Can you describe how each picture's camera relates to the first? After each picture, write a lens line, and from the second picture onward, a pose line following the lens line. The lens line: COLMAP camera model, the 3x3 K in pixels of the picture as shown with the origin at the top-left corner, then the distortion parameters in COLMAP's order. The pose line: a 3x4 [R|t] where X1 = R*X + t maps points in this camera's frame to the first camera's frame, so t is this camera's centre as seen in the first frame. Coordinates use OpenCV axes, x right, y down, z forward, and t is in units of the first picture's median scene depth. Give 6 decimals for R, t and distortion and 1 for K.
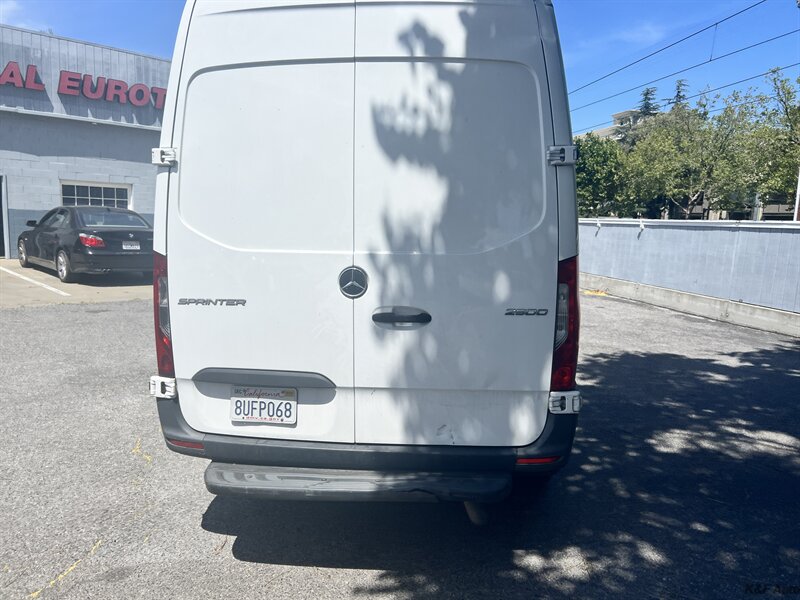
lens RADIAL K [[602.4, 0, 407.4], [0, 602.4, 305.4], [0, 0, 1]] dist [0.054533, -0.059238]
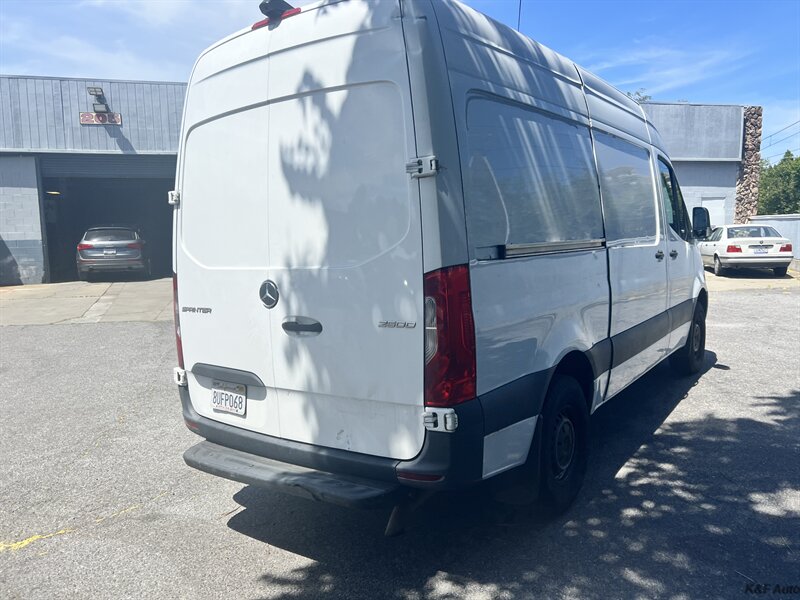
lens RADIAL K [[602.4, 0, 406.8], [0, 602.4, 294.4], [0, 0, 1]] dist [0.054533, -0.059238]
pose [[0.867191, 0.002136, -0.497972, 0.660427], [-0.020050, 0.999330, -0.030630, -0.007812], [0.497573, 0.036547, 0.866652, 0.129447]]
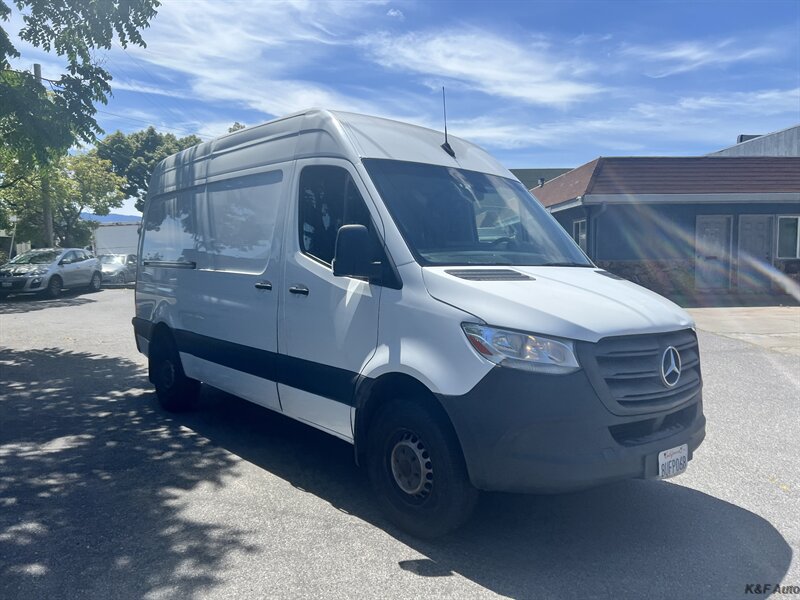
lens RADIAL K [[602.4, 0, 408.1], [0, 602.4, 290.1], [0, 0, 1]] dist [0.054533, -0.059238]
pose [[-0.681274, 0.009235, -0.731970, 1.361112], [-0.123214, 0.984208, 0.127098, -0.448339], [0.721585, 0.176777, -0.669377, 3.506135]]
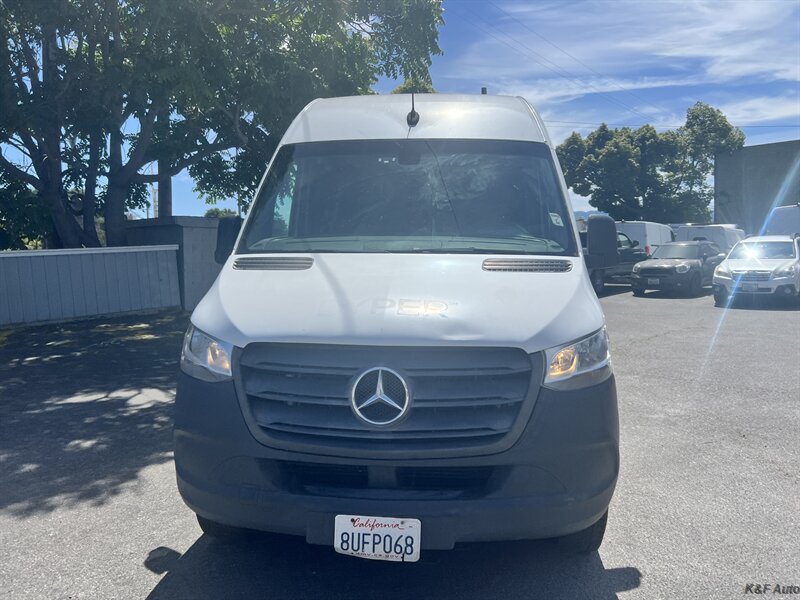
lens RADIAL K [[602.4, 0, 405.6], [0, 602.4, 289.3], [0, 0, 1]] dist [0.054533, -0.059238]
pose [[-0.999379, -0.012341, -0.033009, 0.145304], [-0.018552, 0.980614, 0.195068, -0.512259], [0.029962, 0.195559, -0.980234, 3.868782]]
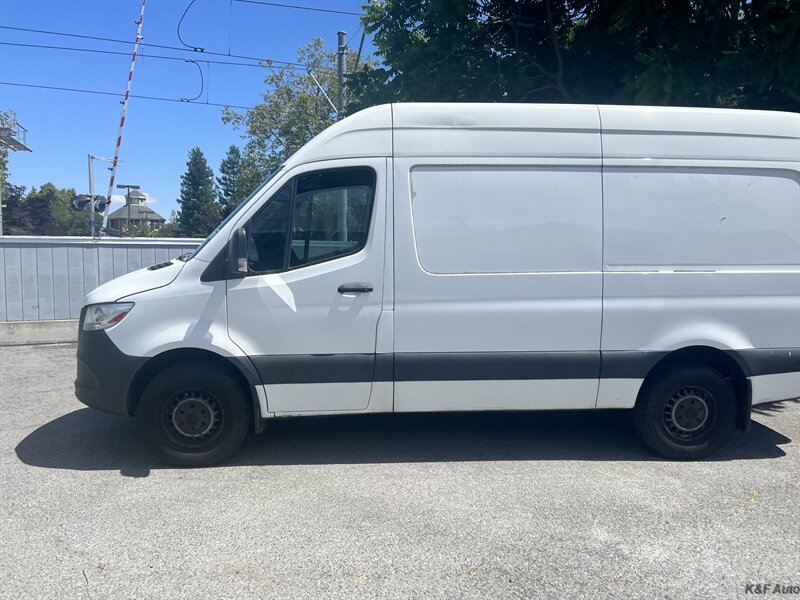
lens RADIAL K [[602.1, 0, 407.2], [0, 602.1, 301.9], [0, 0, 1]] dist [0.055559, -0.061175]
pose [[-0.198024, -0.118057, 0.973062, -1.864932], [0.125391, 0.981513, 0.144600, -0.411710], [-0.972144, 0.150647, -0.179560, 2.508126]]
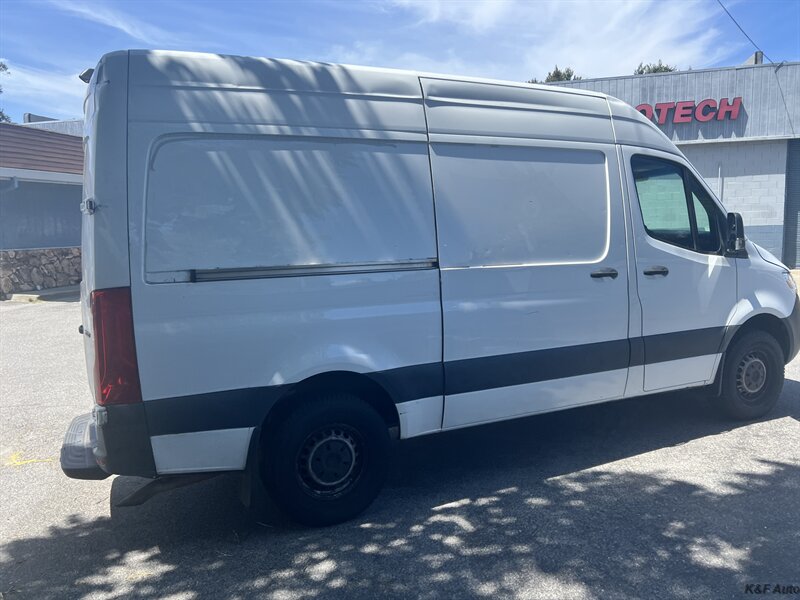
lens RADIAL K [[602.4, 0, 406.9], [0, 602.4, 292.6], [0, 0, 1]] dist [0.054533, -0.059238]
pose [[0.523278, 0.043534, -0.851049, 1.482574], [-0.074910, 0.997178, 0.004949, -0.118694], [0.848863, 0.061162, 0.525063, 0.836482]]
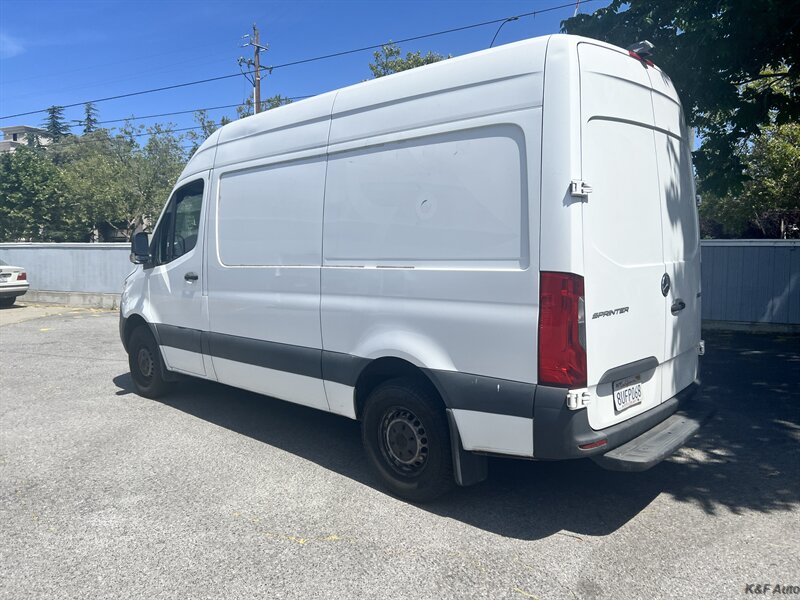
lens RADIAL K [[602.4, 0, 406.6], [0, 602.4, 296.0], [0, 0, 1]] dist [0.054533, -0.059238]
pose [[0.601737, -0.090539, 0.793546, -1.461723], [0.132836, 0.991061, 0.012346, -0.102514], [-0.787570, 0.097982, 0.608385, 0.581997]]
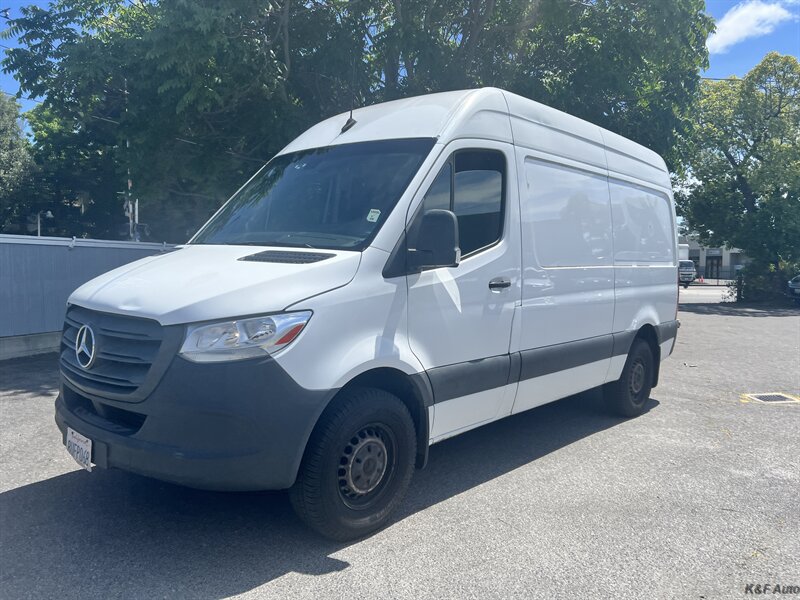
lens RADIAL K [[602.4, 0, 404.8], [0, 602.4, 296.9], [0, 0, 1]] dist [0.054533, -0.059238]
pose [[-0.814774, -0.071768, 0.575319, -0.939134], [0.044588, 0.981614, 0.185597, -0.480874], [-0.578061, 0.176872, -0.796594, 3.634708]]
